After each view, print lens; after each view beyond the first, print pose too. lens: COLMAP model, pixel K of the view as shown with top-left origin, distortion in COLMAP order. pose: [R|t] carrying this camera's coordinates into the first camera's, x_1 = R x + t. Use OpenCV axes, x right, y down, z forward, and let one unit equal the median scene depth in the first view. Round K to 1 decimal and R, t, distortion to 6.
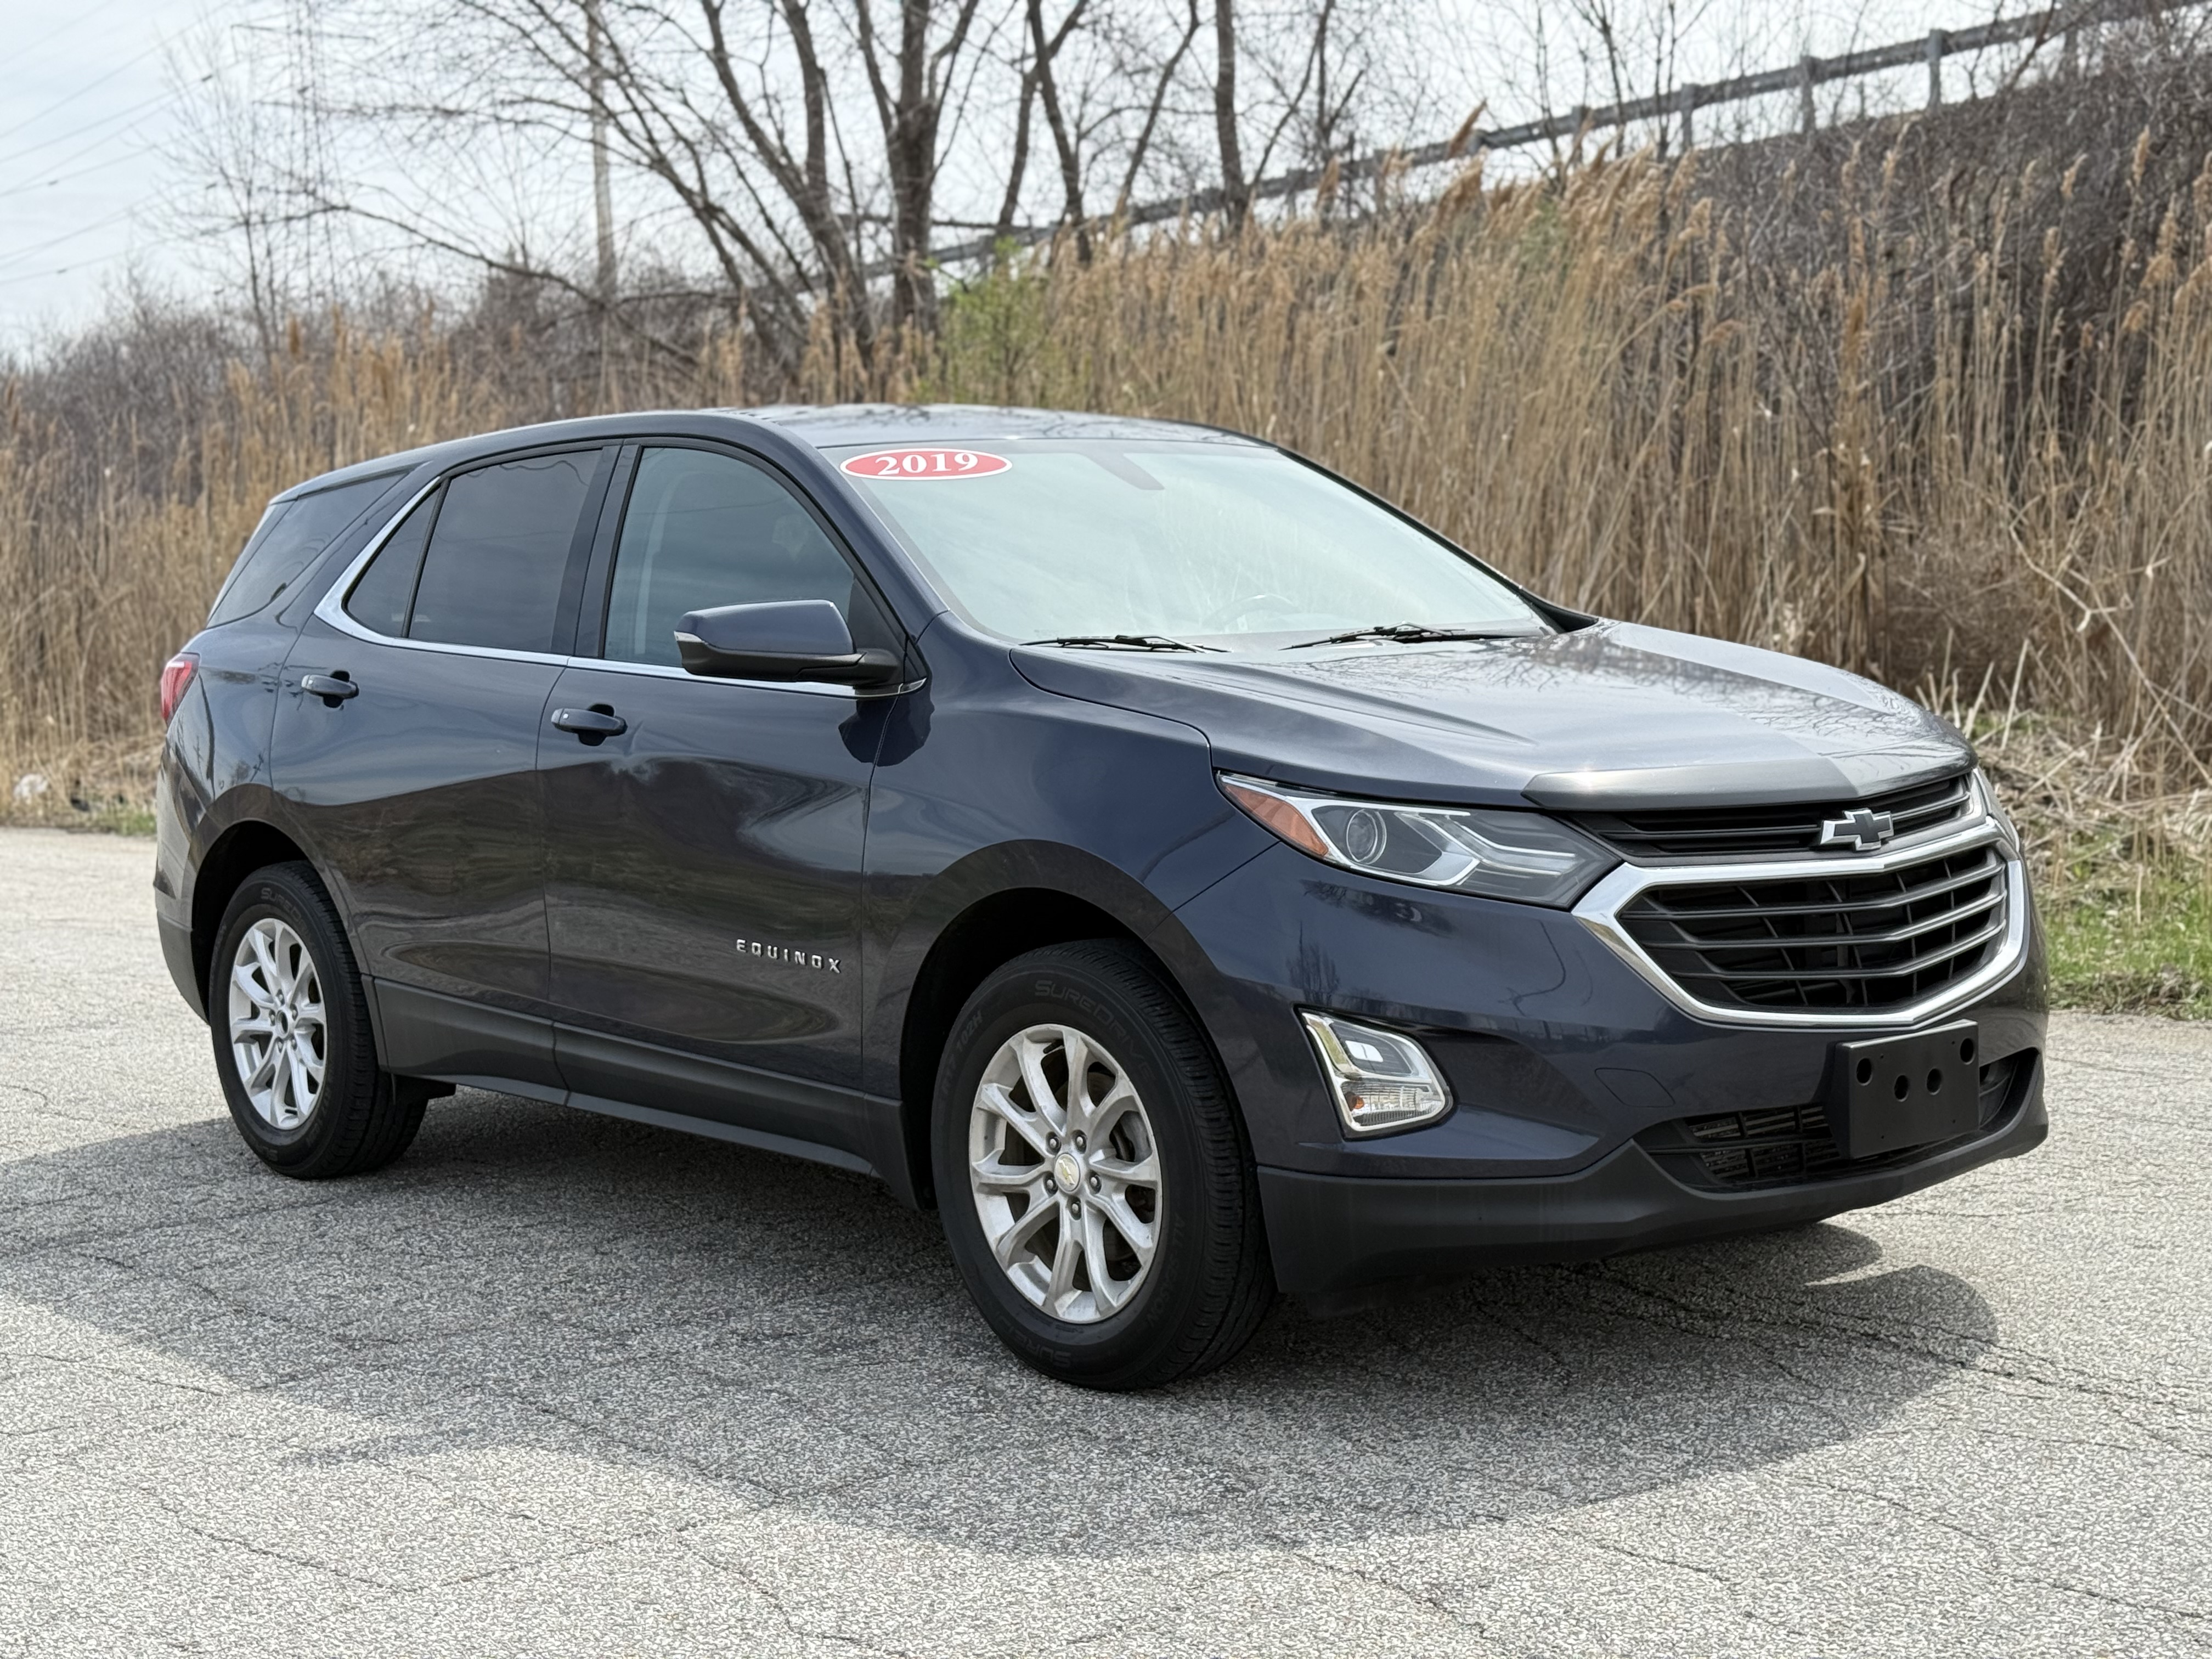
lens RADIAL K [[3153.1, 0, 1104.2], [0, 3153.1, 830.1], [0, 0, 1]] dist [-0.051713, 0.000000]
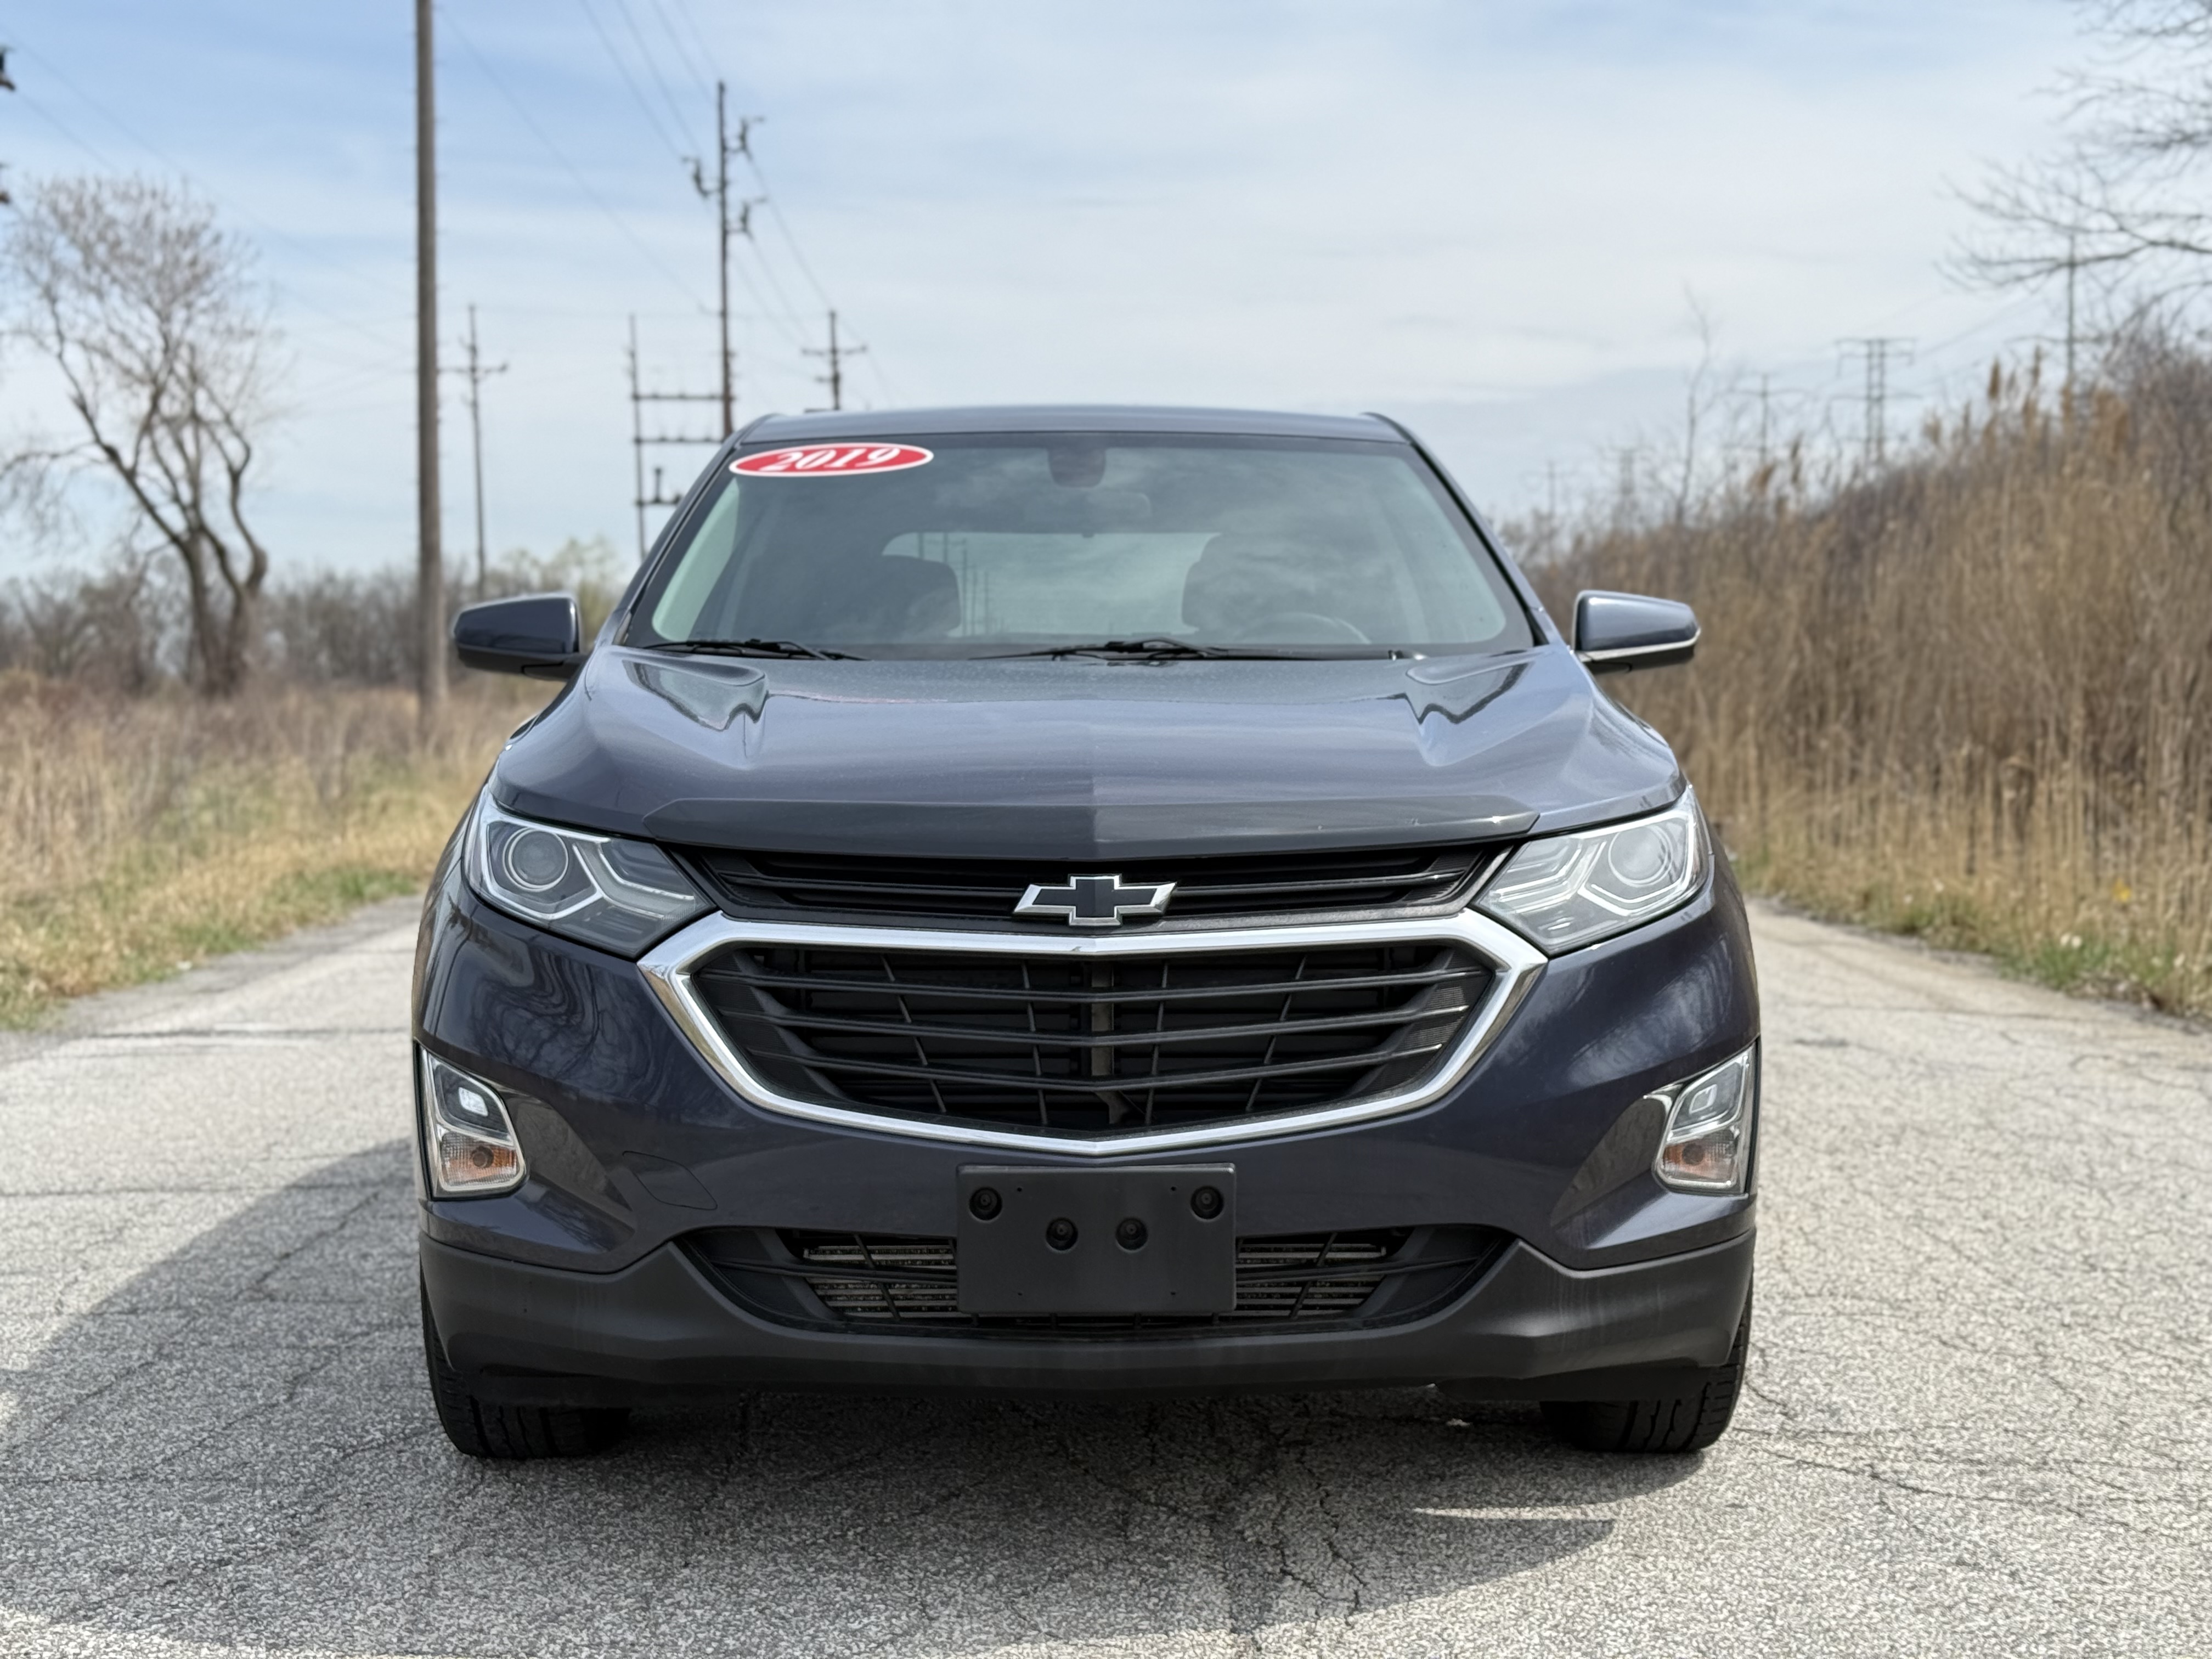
lens RADIAL K [[3153.1, 0, 1103.3], [0, 3153.1, 827.2], [0, 0, 1]] dist [-0.051713, 0.000000]
pose [[0.785458, 0.061635, -0.615839, 0.730044], [-0.073296, 0.997290, 0.006327, -0.023571], [0.614560, 0.040169, 0.787847, 0.395037]]
